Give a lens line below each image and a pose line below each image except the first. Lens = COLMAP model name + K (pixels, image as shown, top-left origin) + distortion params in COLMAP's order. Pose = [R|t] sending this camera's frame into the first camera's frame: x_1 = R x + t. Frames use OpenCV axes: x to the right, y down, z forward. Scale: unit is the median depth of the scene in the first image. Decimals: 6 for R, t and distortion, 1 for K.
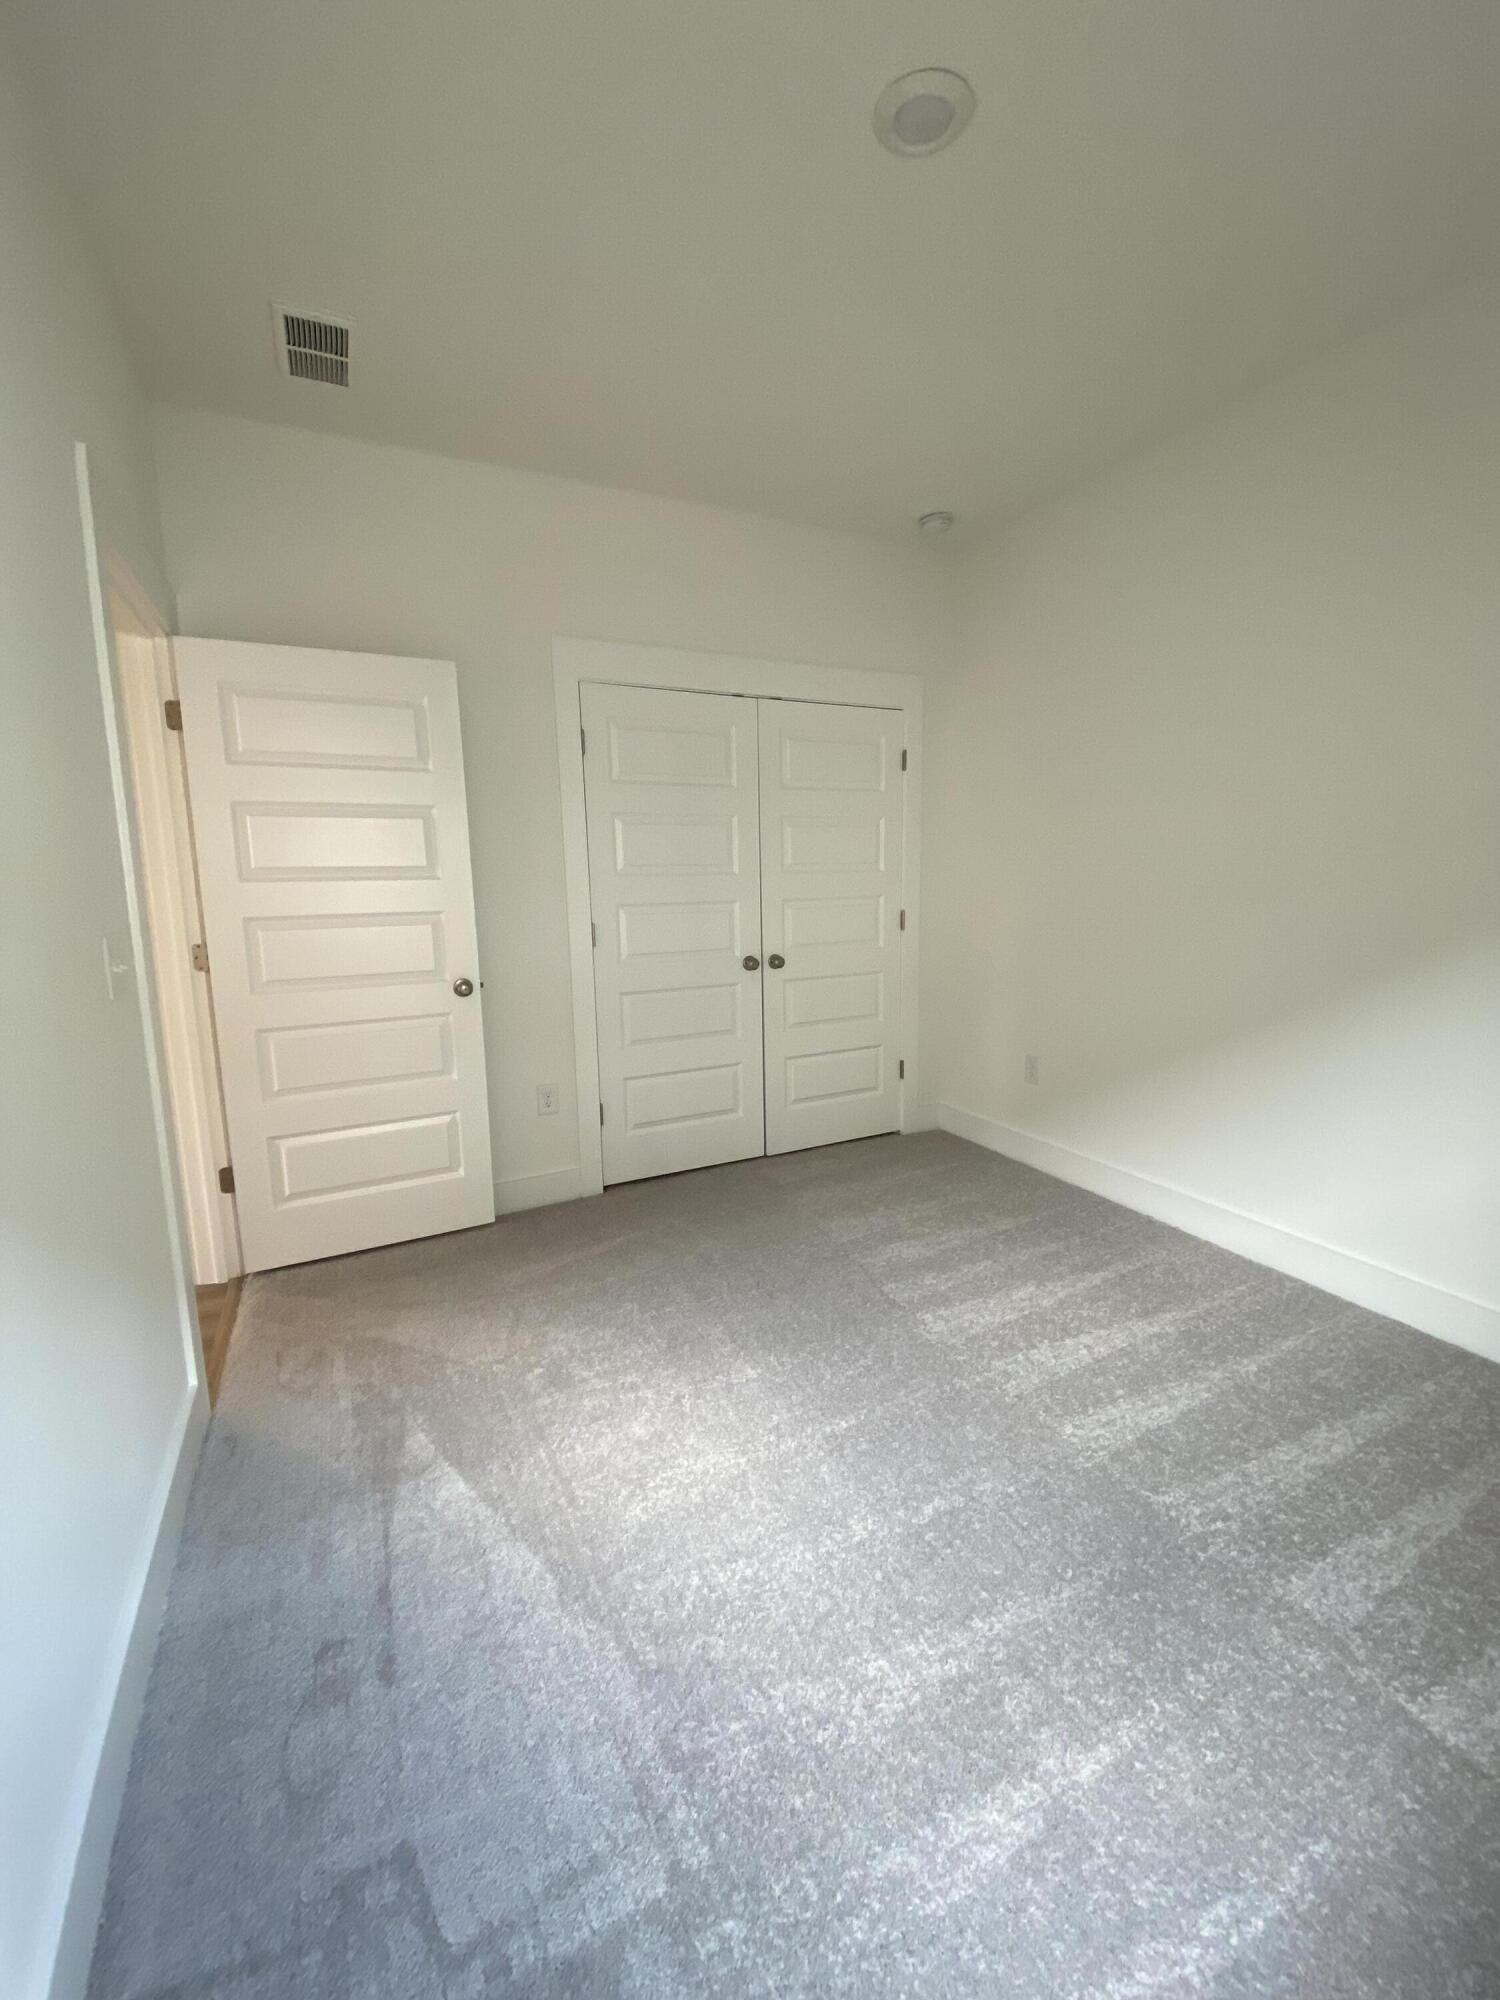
lens RADIAL K [[803.3, 0, 750.0], [0, 803.3, 1000.0], [0, 0, 1]] dist [0.022778, -0.021686]
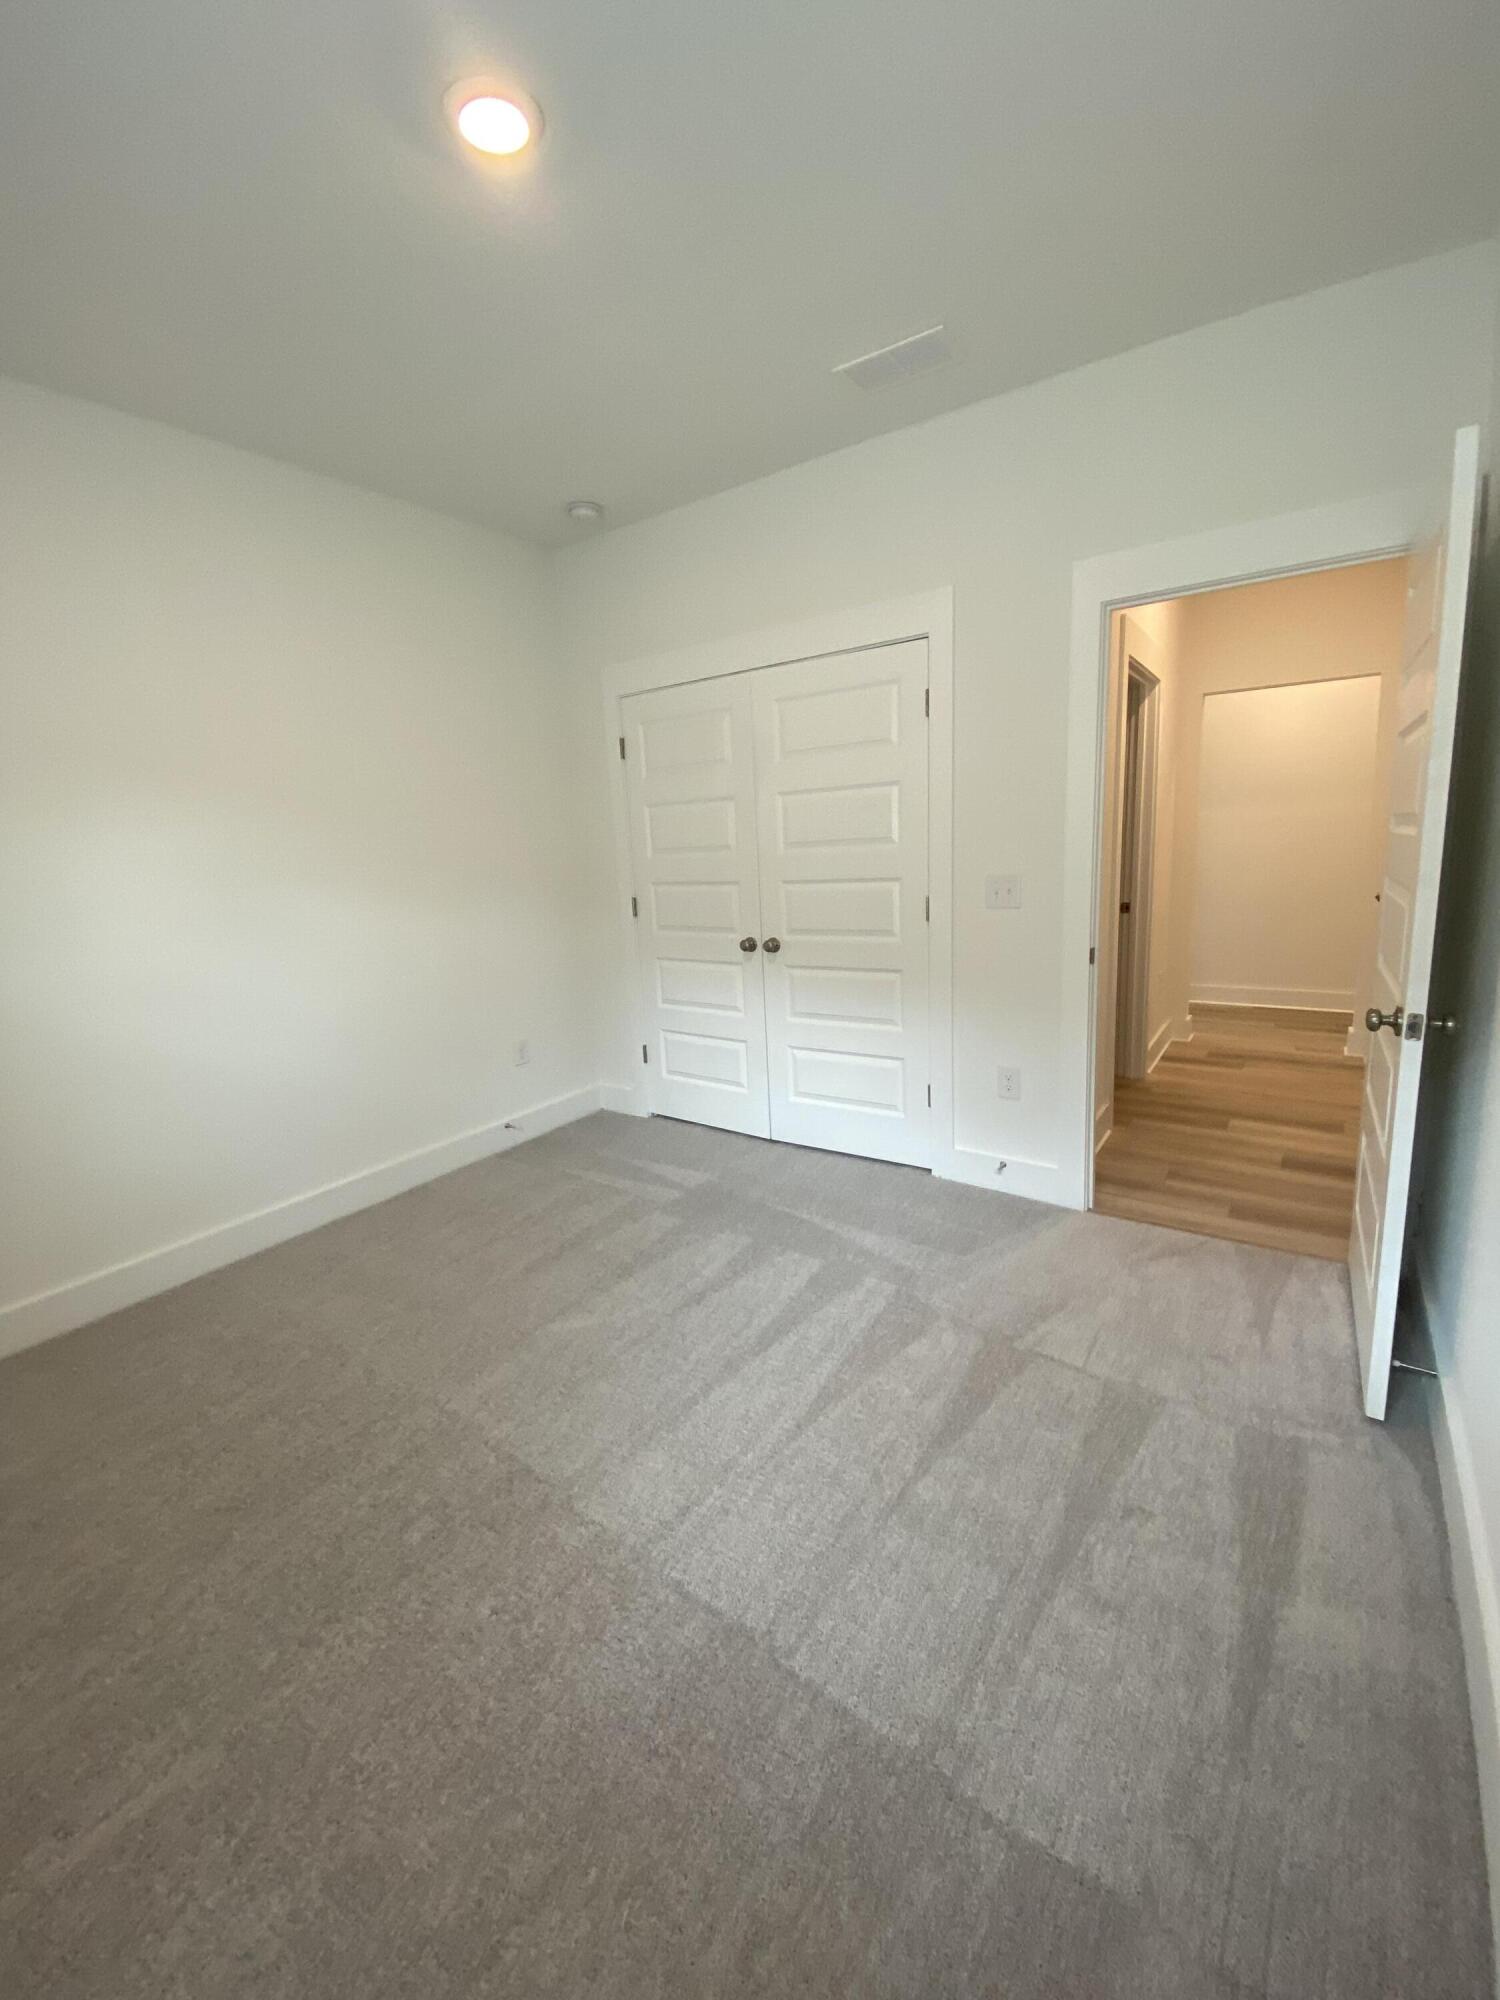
lens RADIAL K [[808.5, 0, 750.0], [0, 808.5, 1000.0], [0, 0, 1]] dist [0.001208, -0.012707]
pose [[0.475499, 0.164268, -0.864244, 0.878314], [-0.116840, 0.985501, 0.123031, -0.101045], [0.871923, 0.042477, 0.487798, 0.505844]]
